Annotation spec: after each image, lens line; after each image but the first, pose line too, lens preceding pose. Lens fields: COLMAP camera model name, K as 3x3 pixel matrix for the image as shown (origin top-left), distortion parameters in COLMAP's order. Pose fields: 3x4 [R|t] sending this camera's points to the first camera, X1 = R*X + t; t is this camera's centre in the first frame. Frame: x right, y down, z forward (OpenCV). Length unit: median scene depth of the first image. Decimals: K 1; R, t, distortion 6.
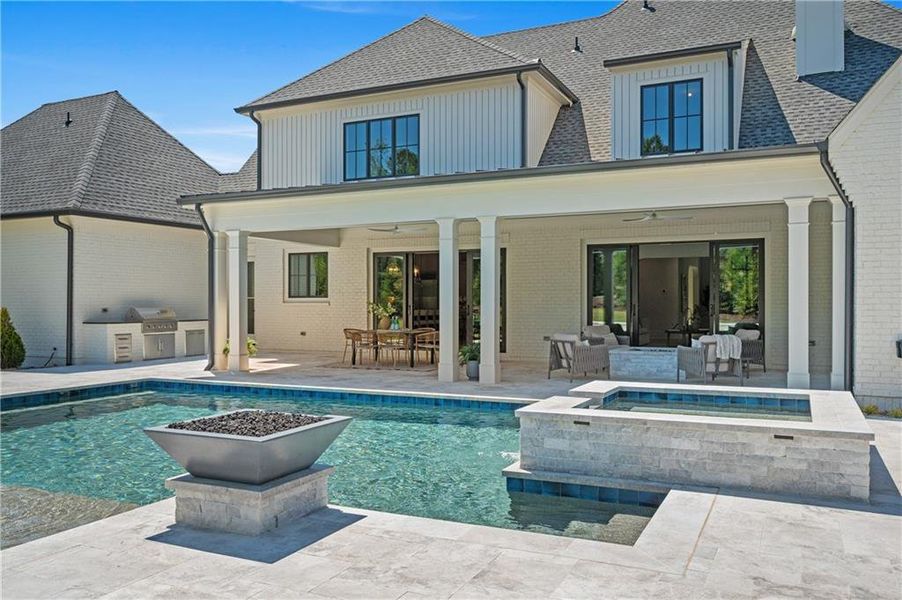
lens RADIAL K [[697.9, 0, 451.0], [0, 697.9, 300.0], [0, 0, 1]] dist [-0.003588, -0.000931]
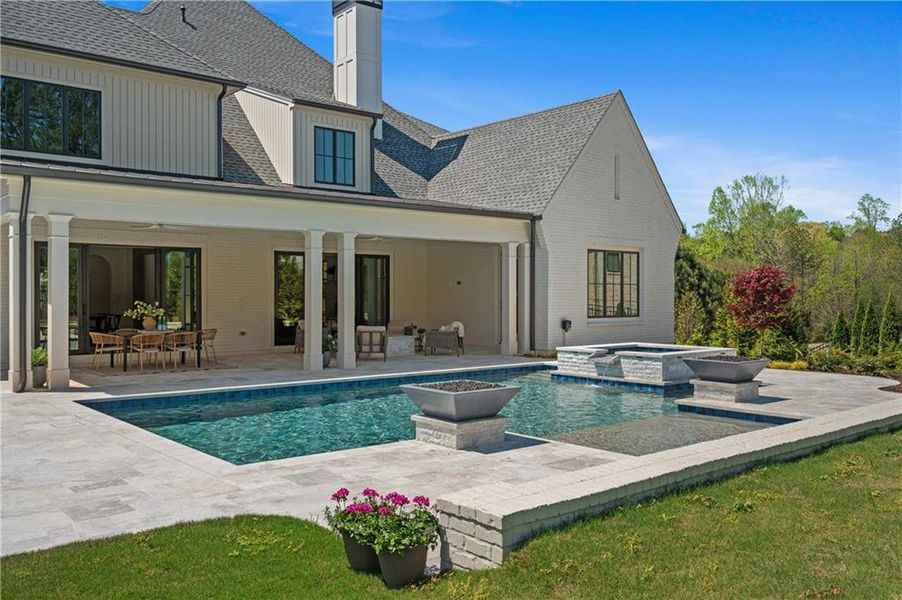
lens RADIAL K [[801.9, 0, 452.2], [0, 801.9, 298.8], [0, 0, 1]] dist [0.005838, 0.008736]
pose [[0.401691, -0.004845, 0.915763, -1.017514], [-0.005601, 0.999954, 0.007748, -0.012434], [-0.915758, -0.008241, 0.401645, 0.218853]]
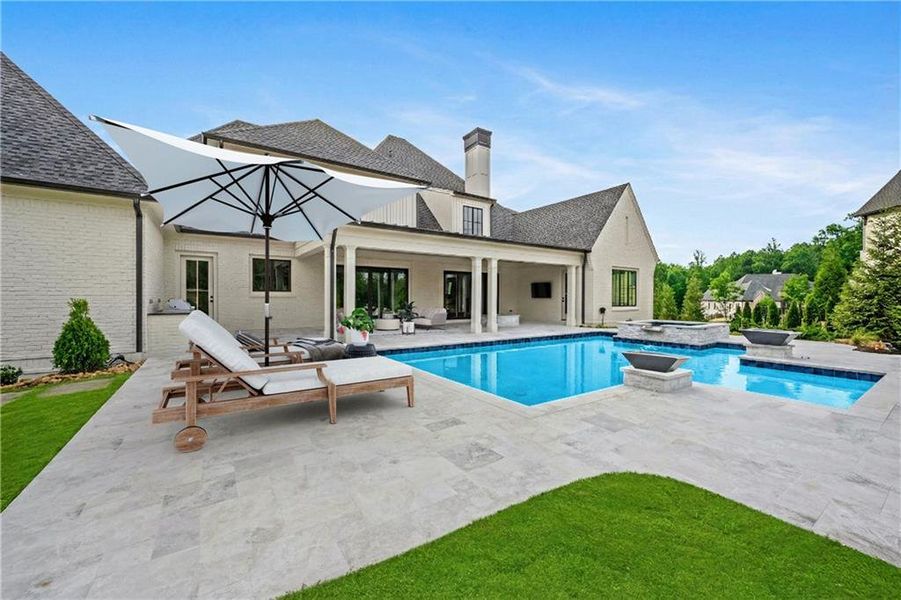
lens RADIAL K [[369.2, 0, 450.5], [0, 369.2, 300.0], [0, 0, 1]] dist [0.000210, 0.000031]
pose [[0.495925, -0.002970, 0.868360, -0.911334], [-0.009287, 0.999919, 0.008724, 0.006077], [-0.868316, -0.012390, 0.495857, 0.448402]]
